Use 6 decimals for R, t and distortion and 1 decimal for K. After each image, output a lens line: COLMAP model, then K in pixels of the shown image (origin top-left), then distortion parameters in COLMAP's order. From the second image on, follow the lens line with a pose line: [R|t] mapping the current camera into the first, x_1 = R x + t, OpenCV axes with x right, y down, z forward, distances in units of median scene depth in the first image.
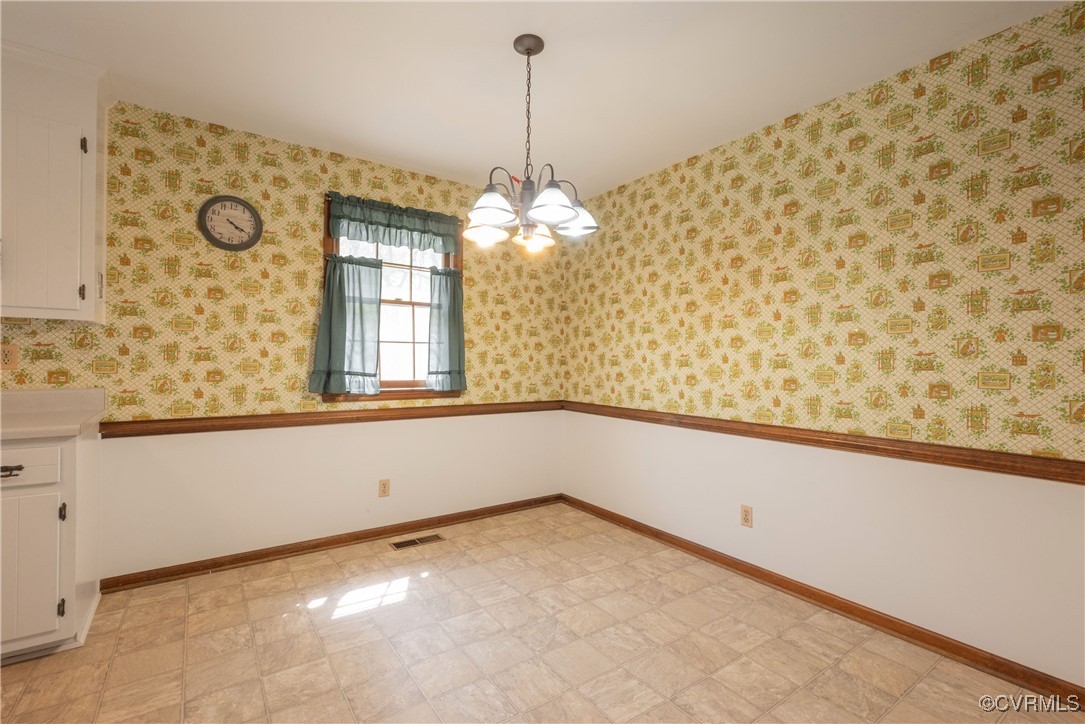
lens RADIAL K [[482.4, 0, 542.5], [0, 482.4, 362.0], [0, 0, 1]] dist [-0.011775, 0.006047]
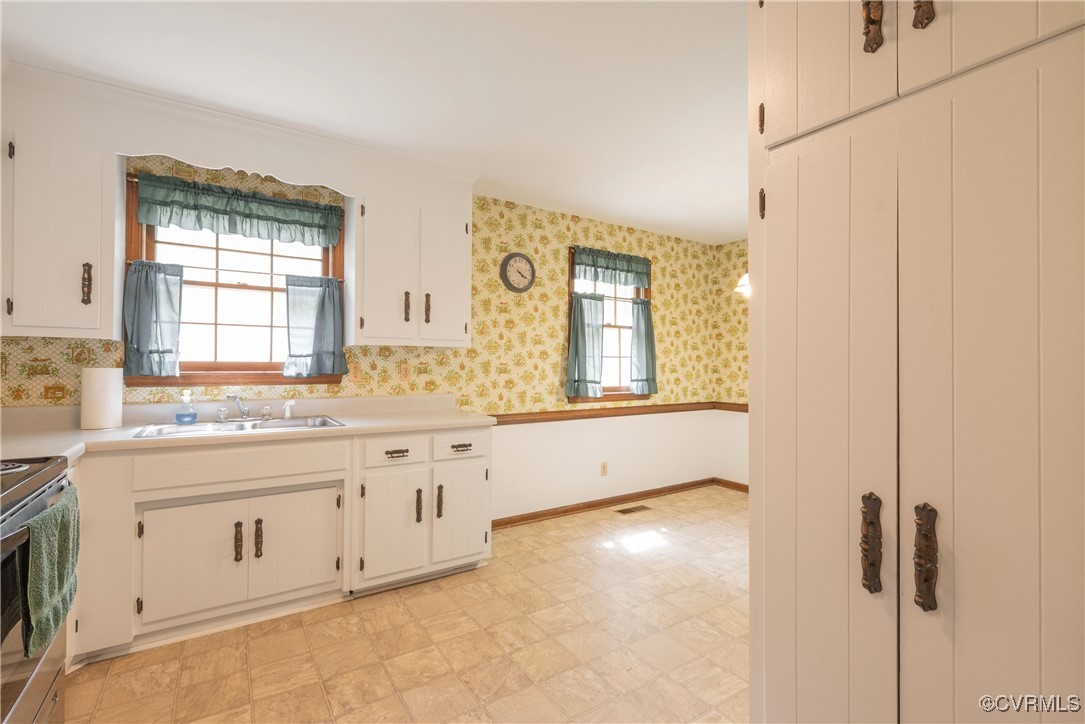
lens RADIAL K [[490.0, 0, 542.5], [0, 490.0, 362.0], [0, 0, 1]] dist [0.002116, 0.000035]
pose [[0.999469, -0.014754, -0.029068, -0.469353], [0.014197, 0.999713, -0.019272, -0.004893], [0.029344, 0.018849, 0.999392, -0.339291]]
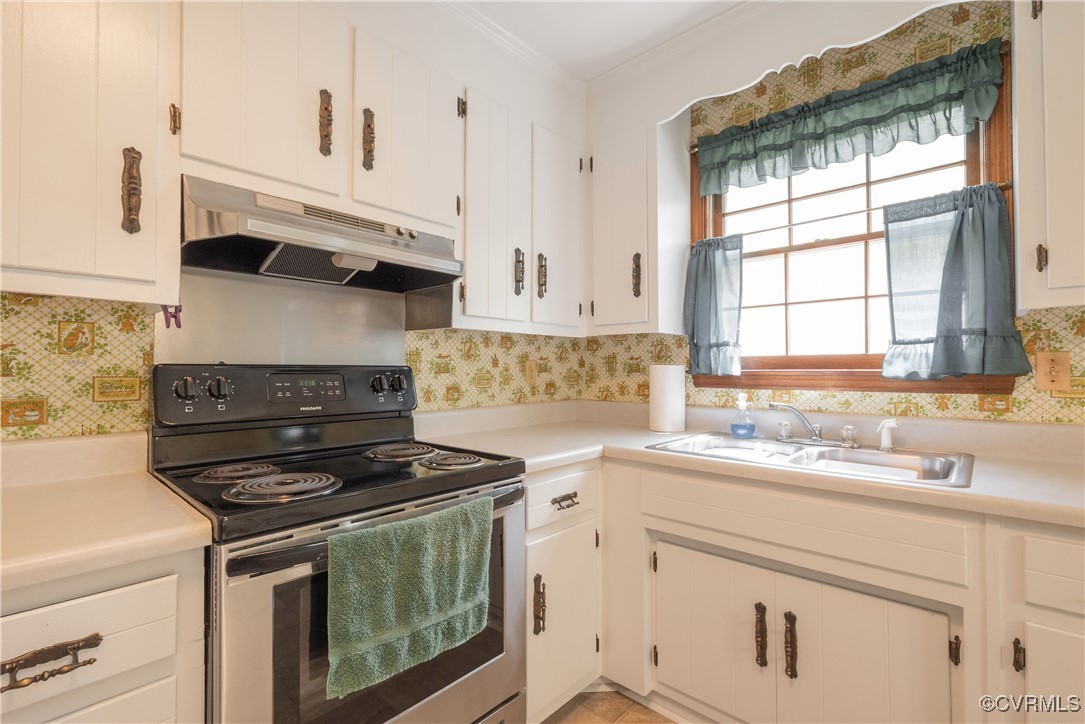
lens RADIAL K [[490.0, 0, 542.5], [0, 490.0, 362.0], [0, 0, 1]] dist [0.002116, 0.000035]
pose [[0.212473, -0.029424, -0.976724, -0.526000], [0.002953, 0.999561, -0.029470, -0.004973], [0.977163, 0.003377, 0.212466, 0.074493]]
